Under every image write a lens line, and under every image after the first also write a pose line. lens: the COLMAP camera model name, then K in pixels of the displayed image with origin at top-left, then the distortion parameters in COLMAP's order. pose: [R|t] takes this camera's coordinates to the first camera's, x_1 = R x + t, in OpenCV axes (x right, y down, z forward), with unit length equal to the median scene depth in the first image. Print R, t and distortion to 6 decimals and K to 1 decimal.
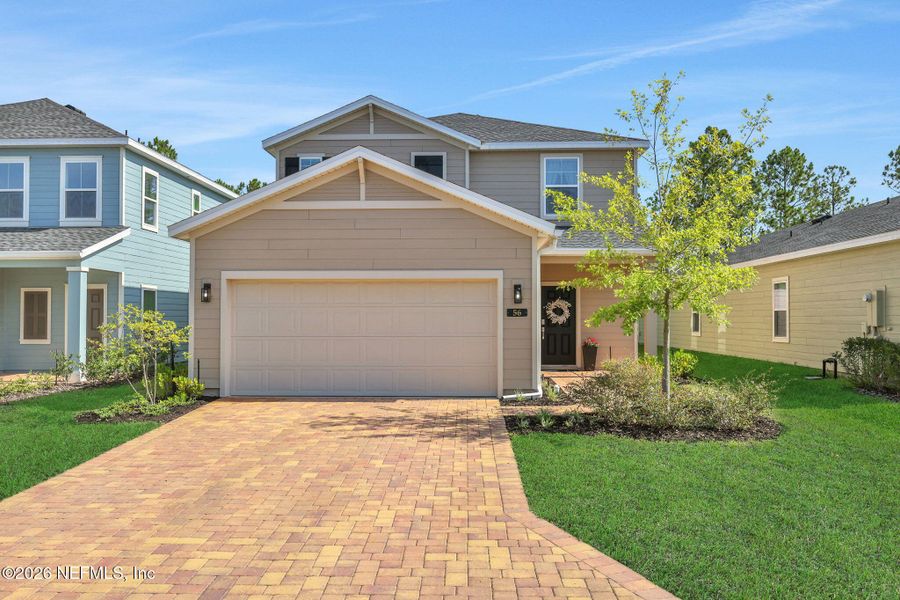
lens RADIAL K [[810.4, 0, 450.0], [0, 810.4, 300.0], [0, 0, 1]] dist [-0.013818, -0.006949]
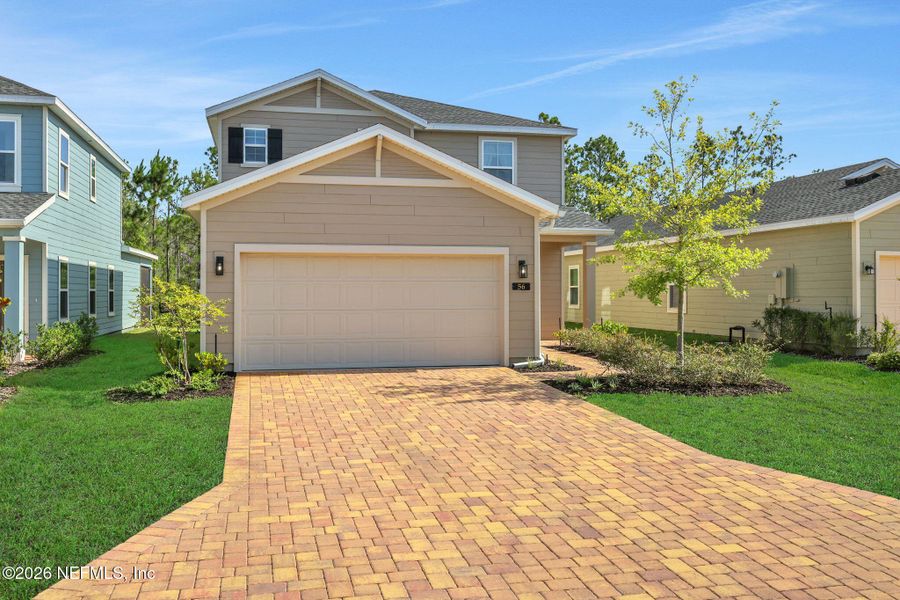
lens RADIAL K [[804.5, 0, 450.0], [0, 804.5, 300.0], [0, 0, 1]] dist [0.000794, -0.004566]
pose [[0.965755, -0.003940, 0.259427, -0.218836], [-0.004103, 0.999528, 0.030454, 0.000952], [-0.259425, -0.030475, 0.965282, -0.008407]]
